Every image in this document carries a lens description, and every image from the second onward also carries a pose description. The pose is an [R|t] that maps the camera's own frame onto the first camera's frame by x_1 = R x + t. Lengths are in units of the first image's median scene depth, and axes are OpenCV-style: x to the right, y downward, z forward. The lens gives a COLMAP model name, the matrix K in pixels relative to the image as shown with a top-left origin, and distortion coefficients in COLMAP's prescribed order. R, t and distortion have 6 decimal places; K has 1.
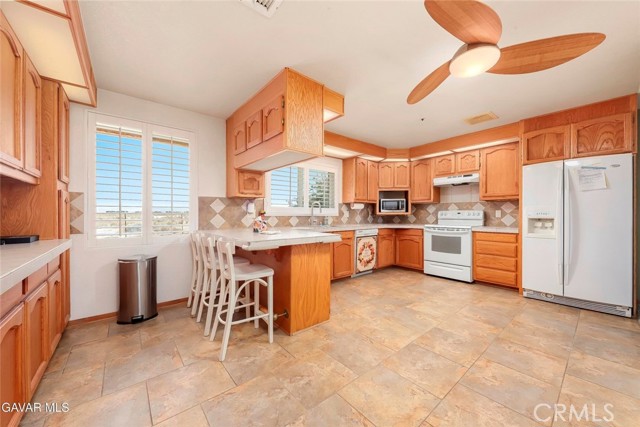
lens RADIAL K [[238.0, 0, 319.6], [0, 238.0, 213.7], [0, 0, 1]] dist [0.001191, 0.000098]
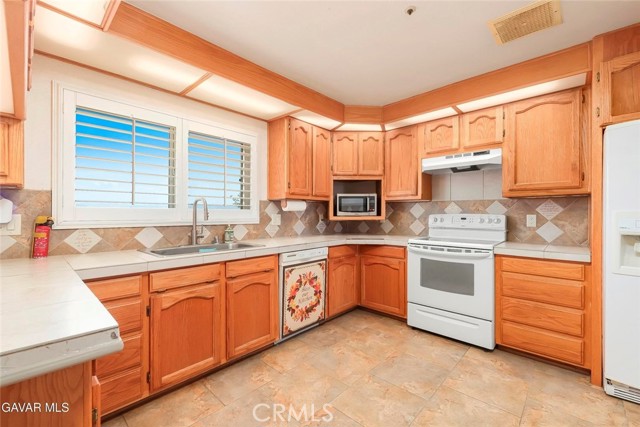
lens RADIAL K [[274.1, 0, 319.7], [0, 274.1, 213.7], [0, 0, 1]] dist [-0.004424, -0.000750]
pose [[0.991282, 0.000443, 0.131756, 0.152265], [-0.000846, 0.999995, 0.003009, -0.016950], [-0.131754, -0.003094, 0.991278, 0.398806]]
